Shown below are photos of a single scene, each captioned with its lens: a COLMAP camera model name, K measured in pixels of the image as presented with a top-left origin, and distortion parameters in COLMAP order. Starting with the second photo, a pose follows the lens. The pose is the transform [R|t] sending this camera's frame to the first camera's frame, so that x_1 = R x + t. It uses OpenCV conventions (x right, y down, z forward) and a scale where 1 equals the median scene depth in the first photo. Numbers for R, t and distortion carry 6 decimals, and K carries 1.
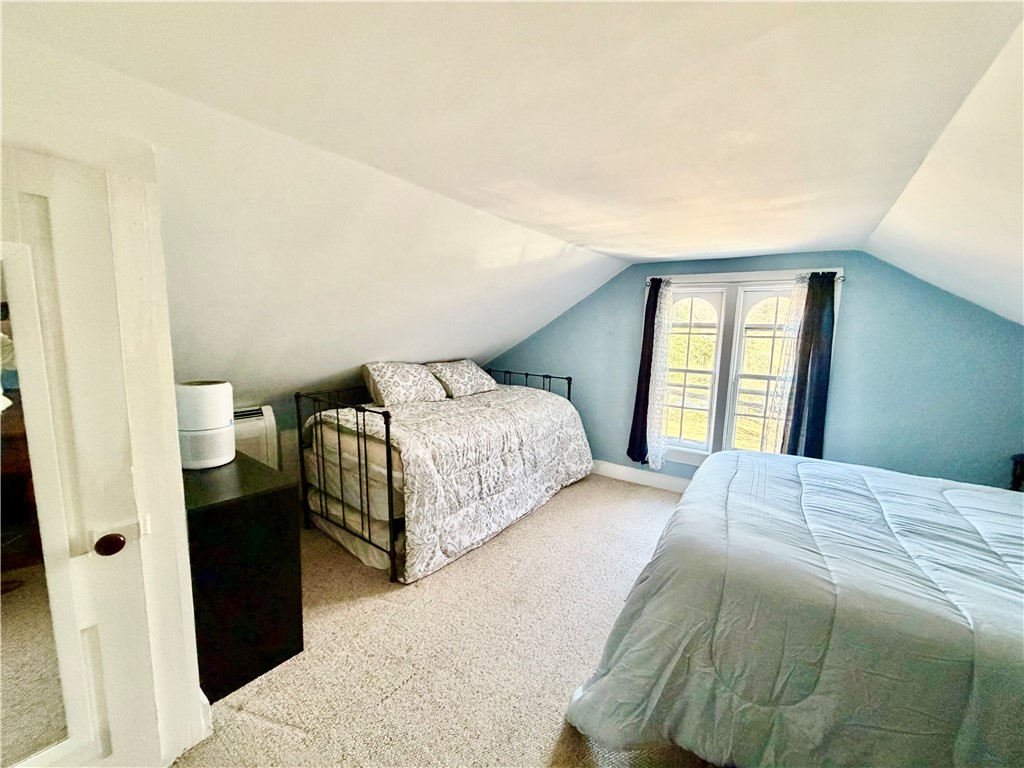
lens RADIAL K [[424.1, 0, 508.1], [0, 424.1, 386.2], [0, 0, 1]] dist [0.029985, -0.008037]
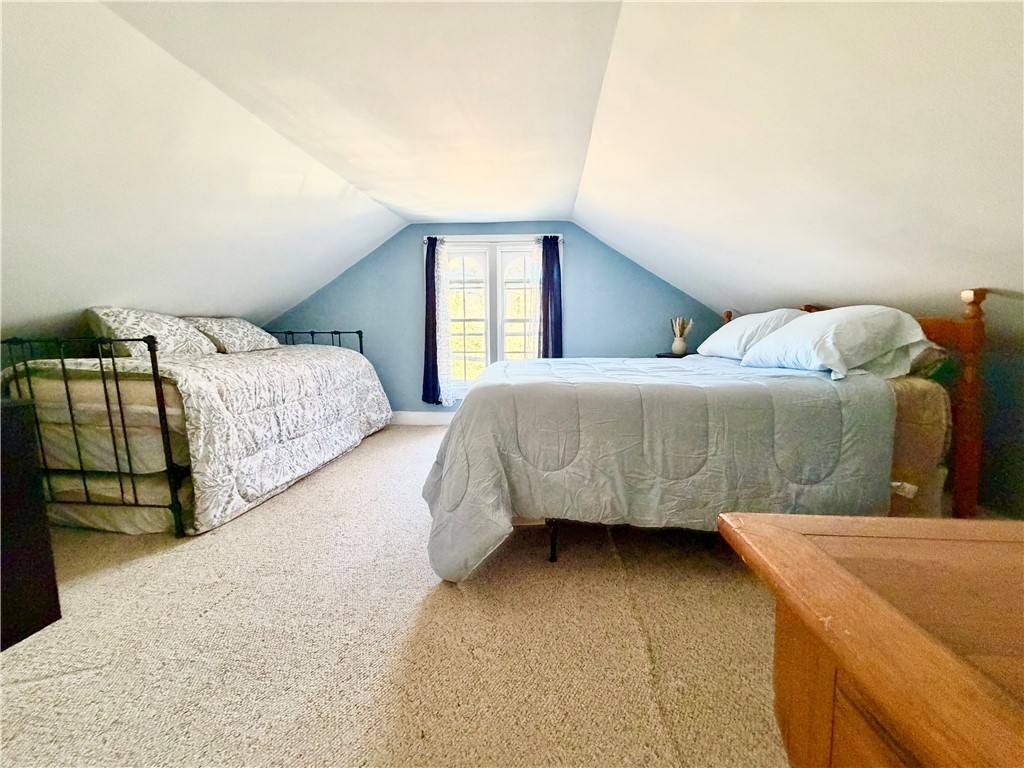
lens RADIAL K [[424.1, 0, 508.1], [0, 424.1, 386.2], [0, 0, 1]] dist [0.029985, -0.008037]
pose [[0.869952, -0.092407, 0.484400, -0.074100], [0.096992, 0.995162, 0.015652, 0.178757], [-0.483503, 0.033366, 0.874706, -0.085203]]
